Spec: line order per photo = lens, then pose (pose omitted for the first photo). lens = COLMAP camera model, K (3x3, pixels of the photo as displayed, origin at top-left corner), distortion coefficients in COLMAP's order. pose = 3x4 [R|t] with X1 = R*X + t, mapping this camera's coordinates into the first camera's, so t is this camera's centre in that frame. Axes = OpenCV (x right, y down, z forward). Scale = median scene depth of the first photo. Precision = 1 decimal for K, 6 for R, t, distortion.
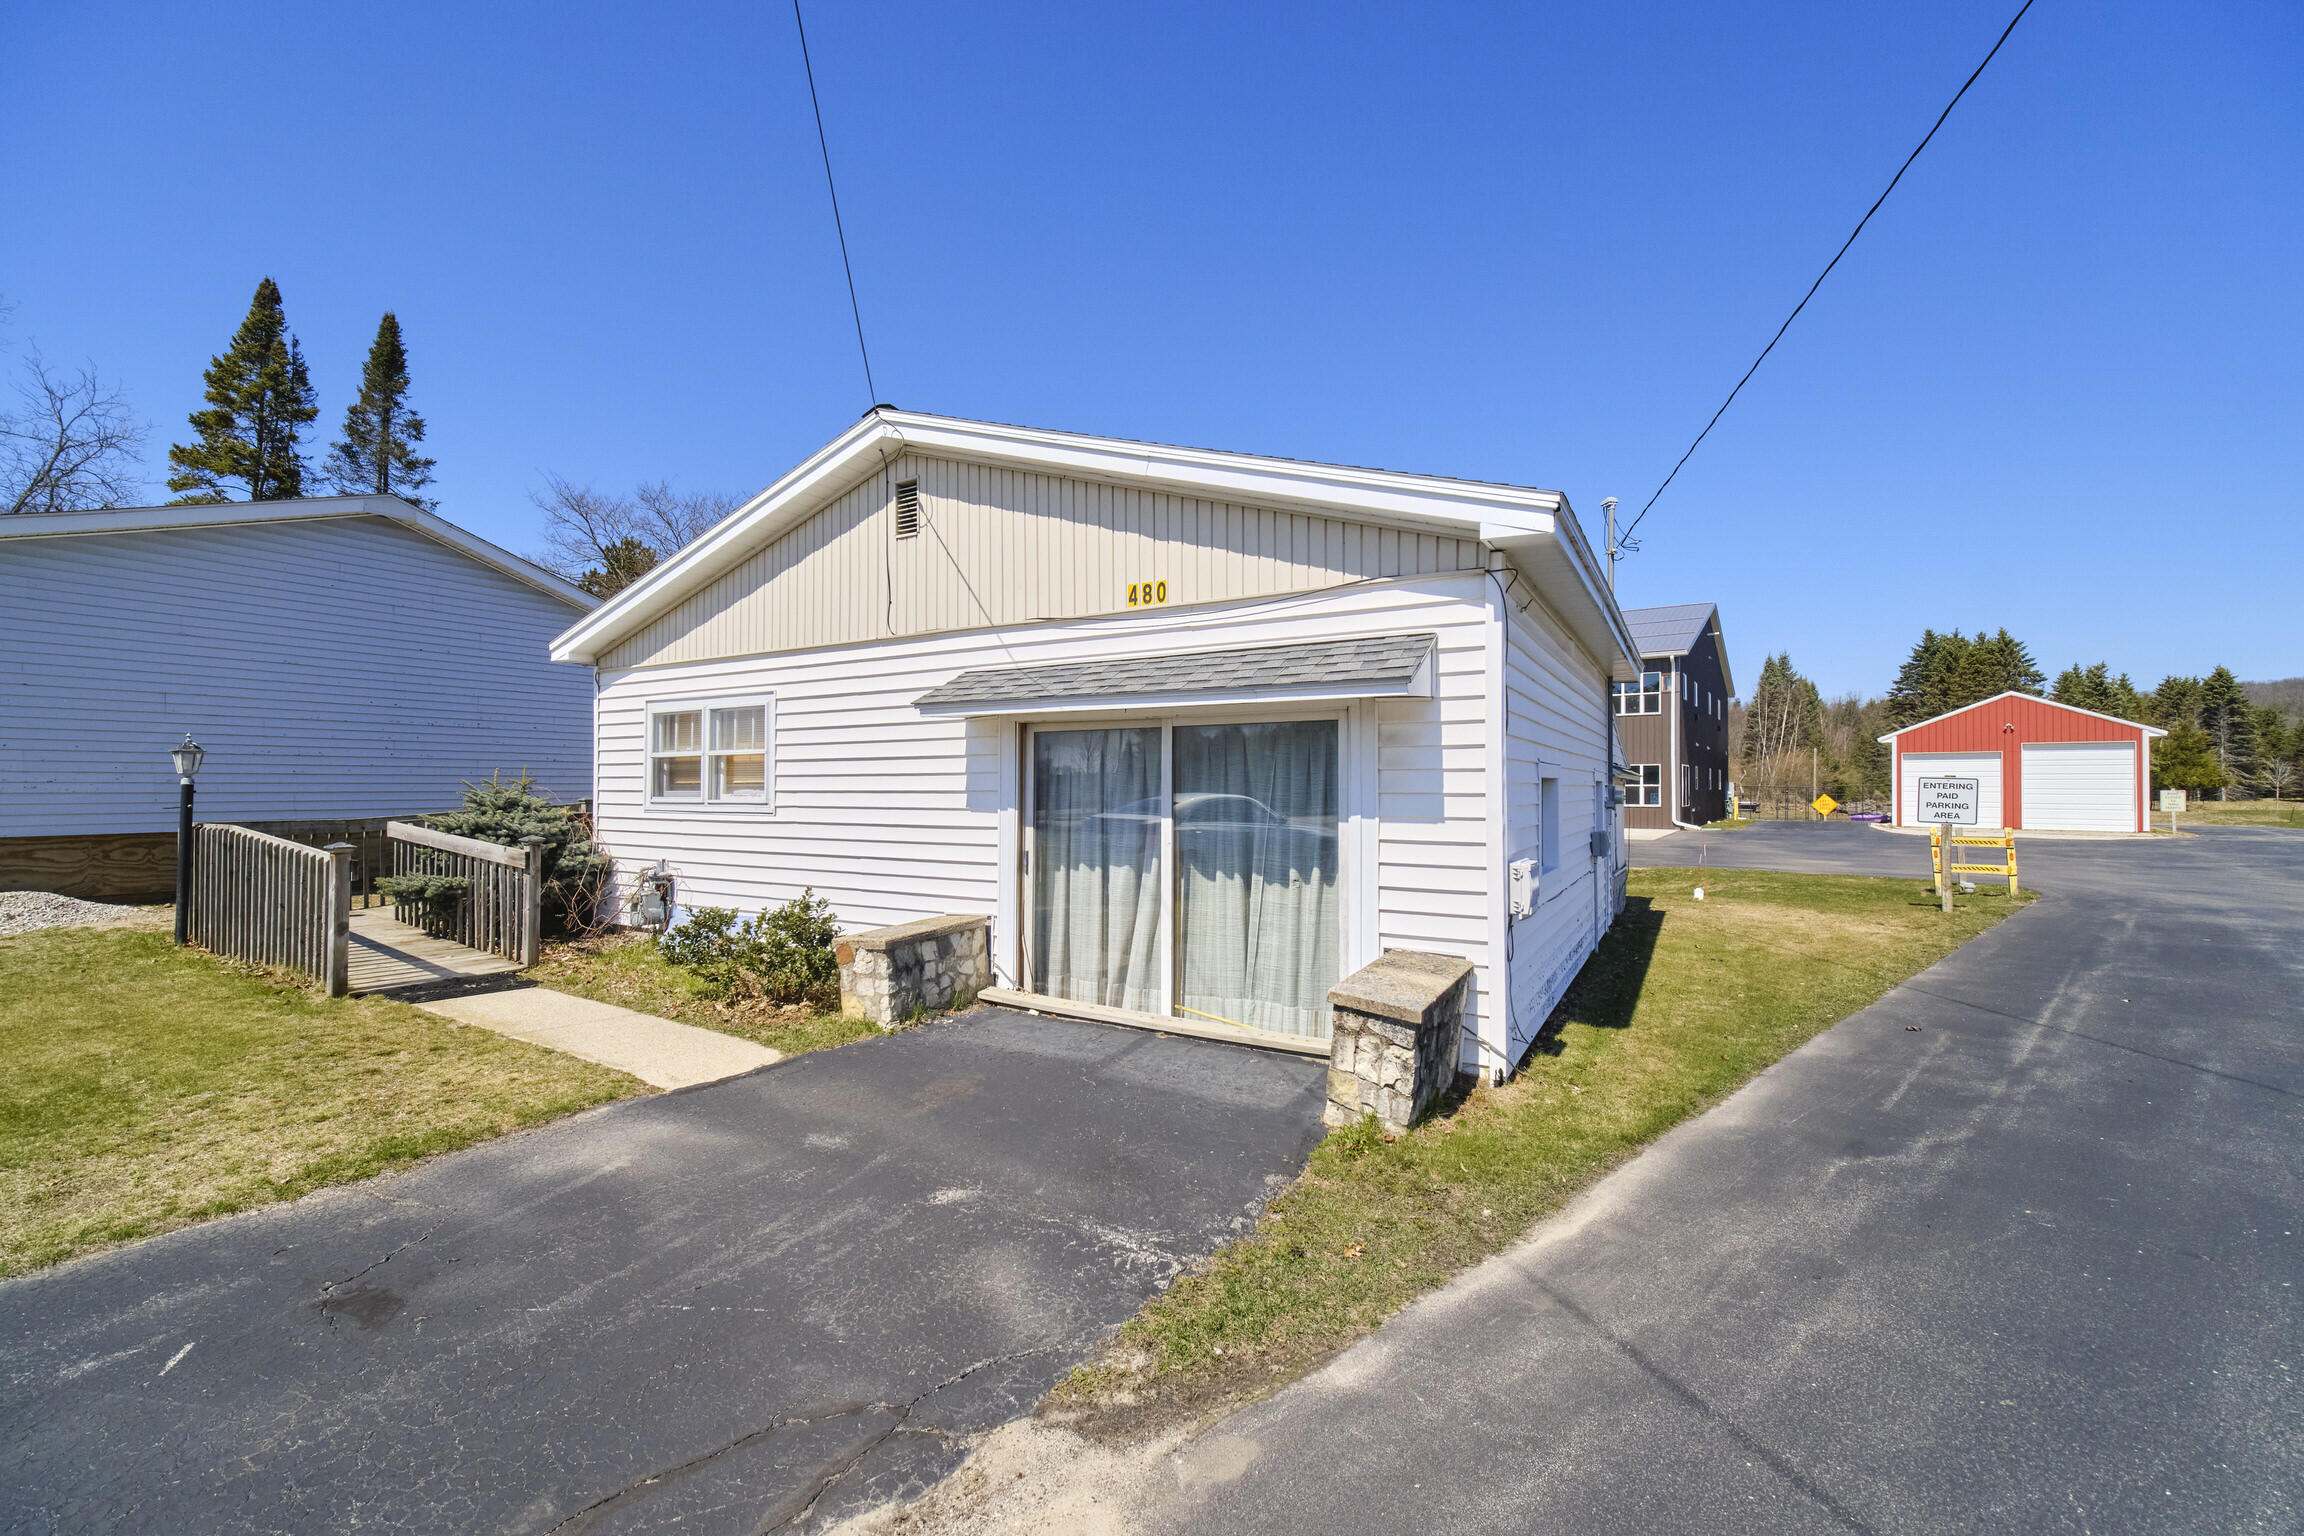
lens RADIAL K [[933.4, 0, 1158.8], [0, 933.4, 775.0], [0, 0, 1]] dist [-0.001194, 0.000735]
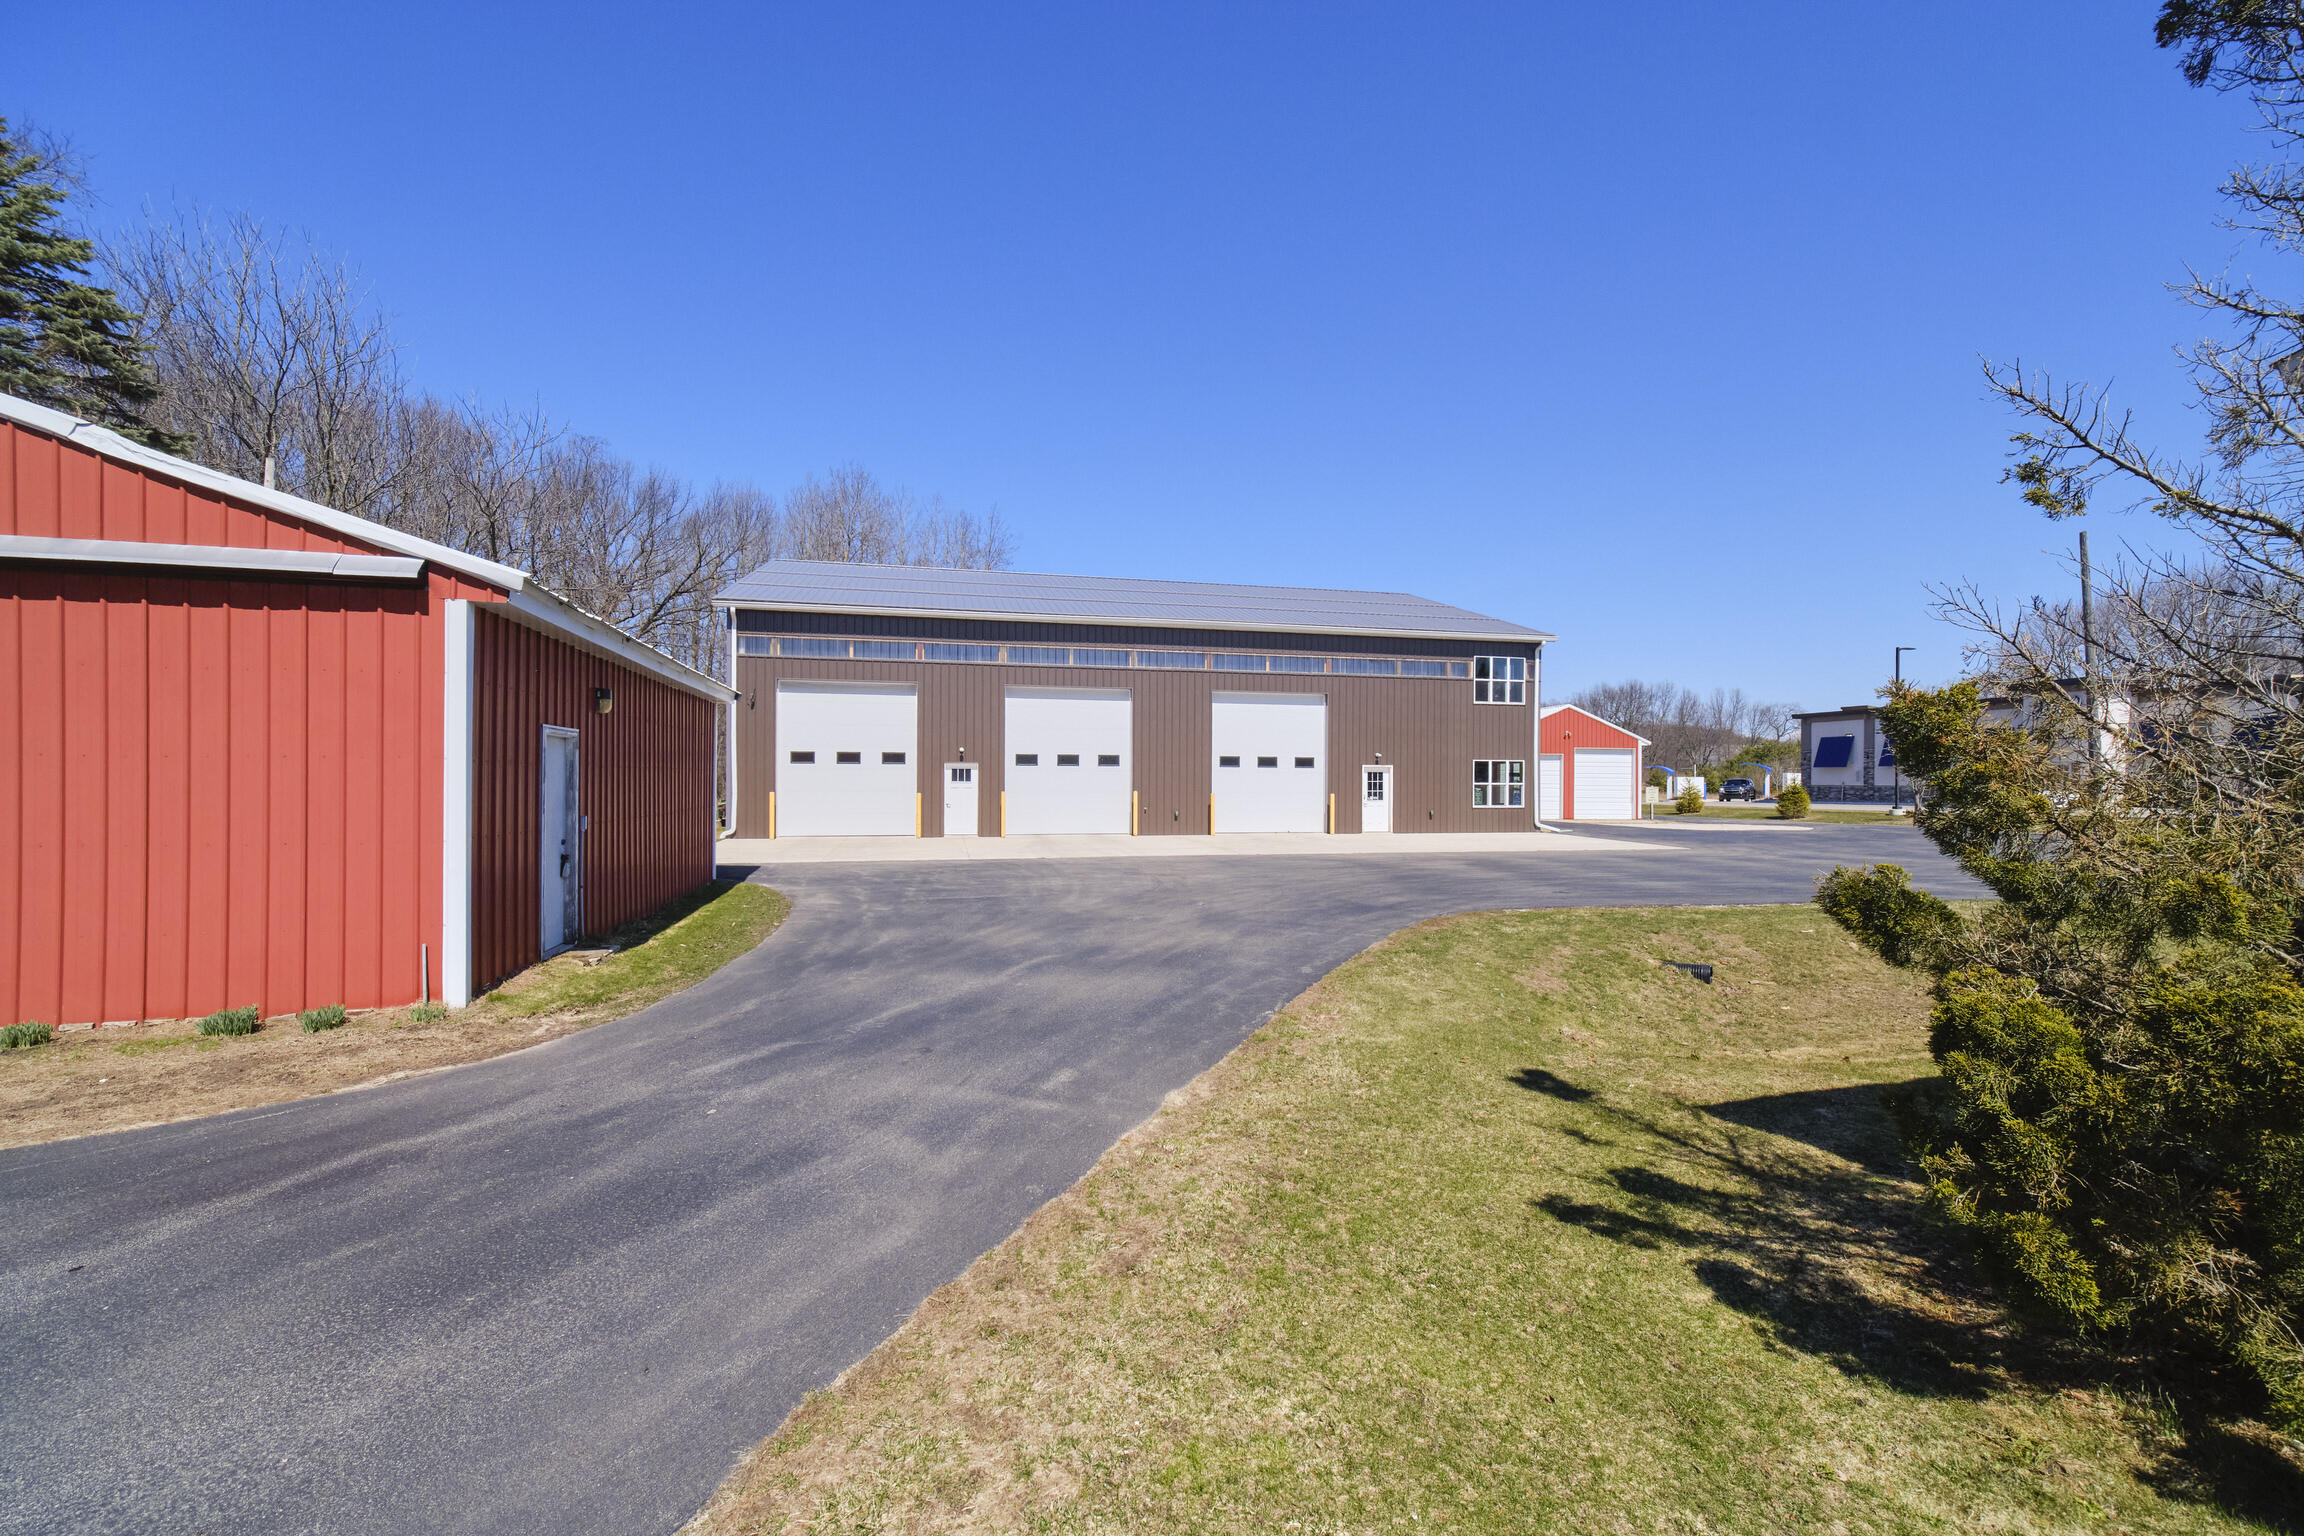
lens RADIAL K [[927.1, 0, 1142.5], [0, 927.1, 778.5], [0, 0, 1]] dist [-0.000890, -0.000206]
pose [[0.660308, 0.002732, 0.750990, -0.380044], [-0.013042, 0.999884, 0.007830, 0.003838], [-0.750882, -0.014964, 0.660267, 0.684555]]
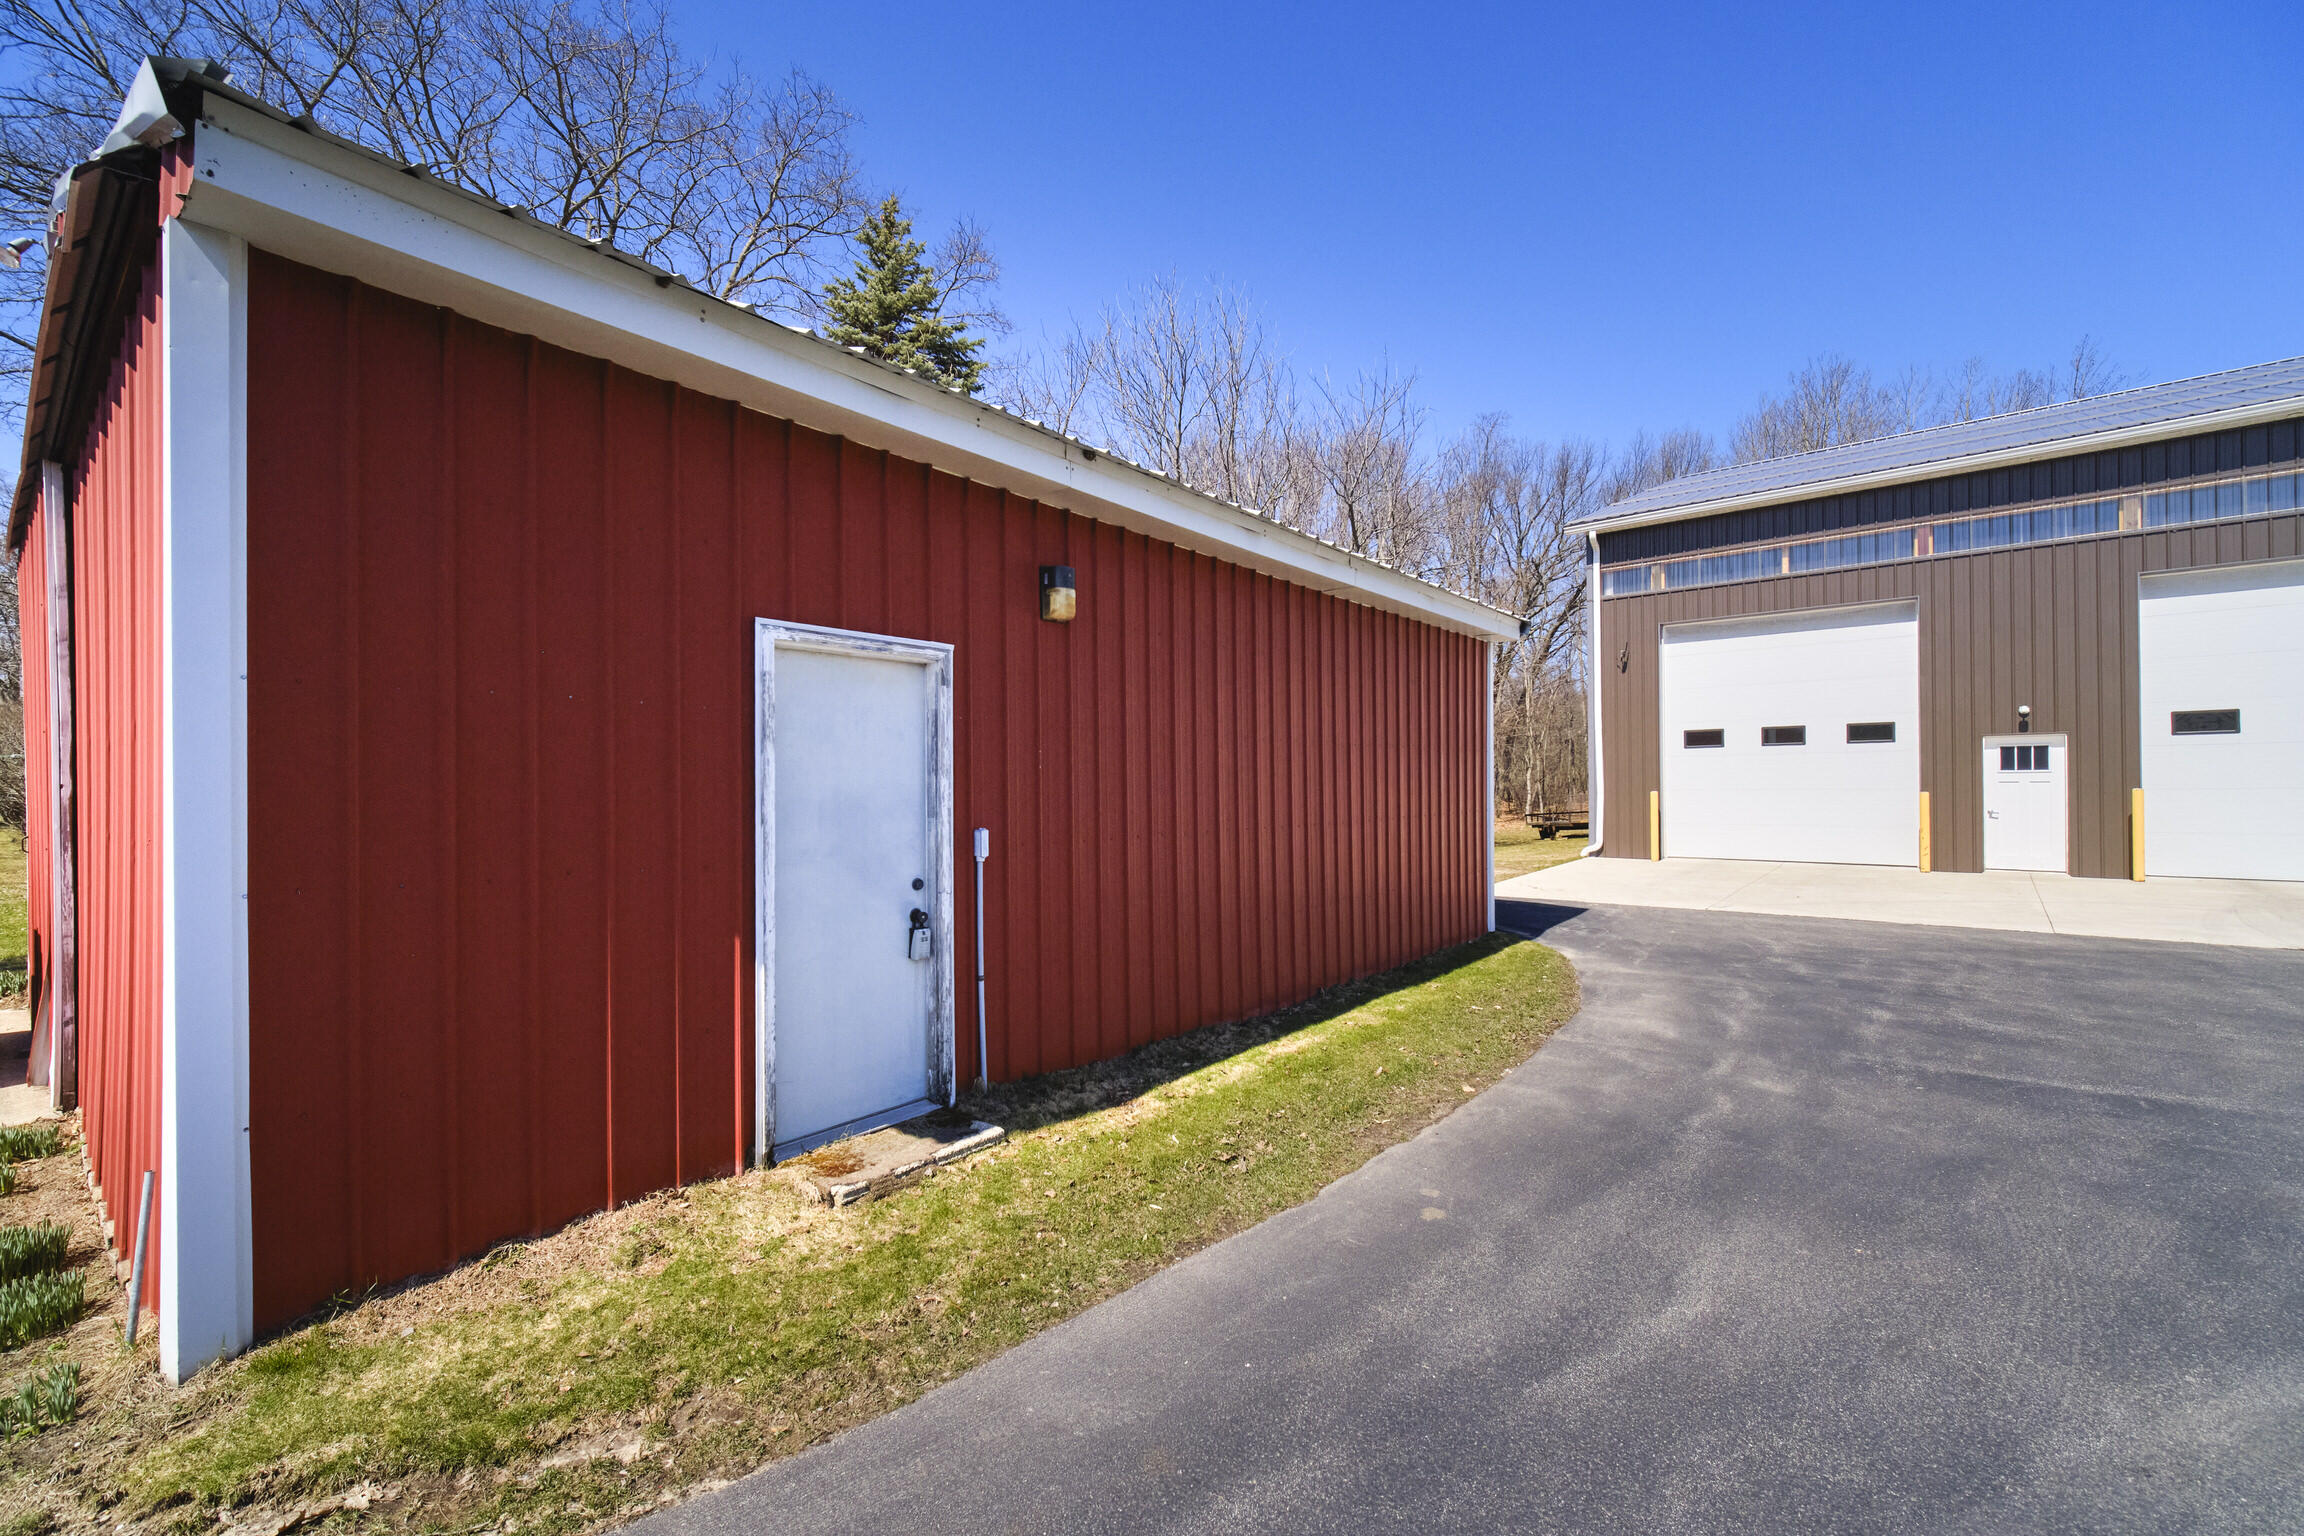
lens RADIAL K [[948.4, 0, 1159.4], [0, 948.4, 781.4], [0, 0, 1]] dist [-0.001059, 0.000528]
pose [[0.996798, -0.009930, -0.079340, -0.245933], [0.010644, 0.999907, 0.008579, 0.011627], [0.079247, -0.009396, 0.996811, 0.862200]]
